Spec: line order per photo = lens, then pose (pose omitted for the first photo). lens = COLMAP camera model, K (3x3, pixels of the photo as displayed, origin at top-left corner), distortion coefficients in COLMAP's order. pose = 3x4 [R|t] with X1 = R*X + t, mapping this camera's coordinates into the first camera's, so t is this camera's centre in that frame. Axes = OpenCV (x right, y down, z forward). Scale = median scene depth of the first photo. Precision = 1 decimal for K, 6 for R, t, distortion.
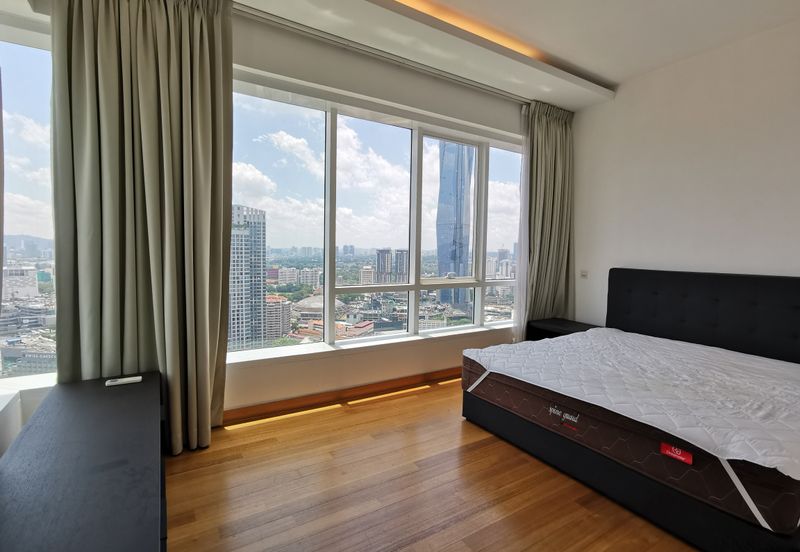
lens RADIAL K [[396.9, 0, 400.0], [0, 396.9, 276.0], [0, 0, 1]] dist [-0.030153, 0.037202]
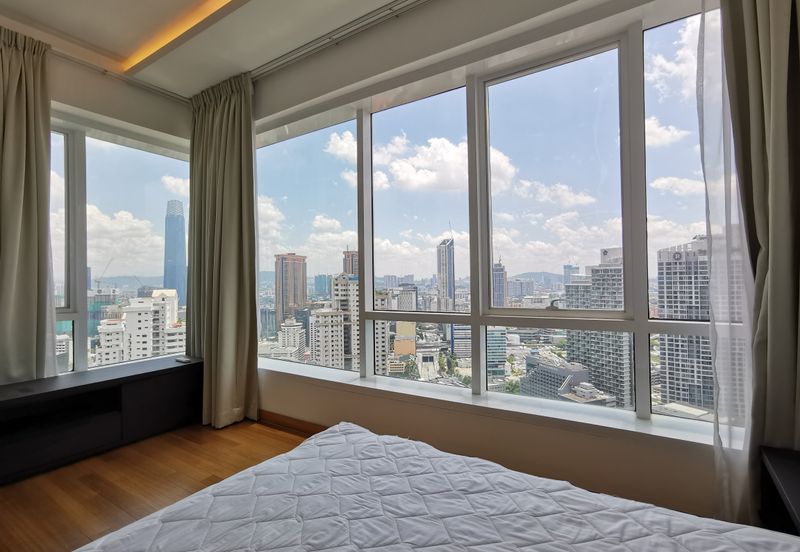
lens RADIAL K [[412.9, 0, 454.4], [0, 412.9, 279.2], [0, 0, 1]] dist [-0.004512, -0.000187]
pose [[0.430271, -0.027345, -0.902285, 1.717952], [-0.038833, 0.998055, -0.048765, -0.014527], [0.901864, 0.056020, 0.428372, 1.823175]]
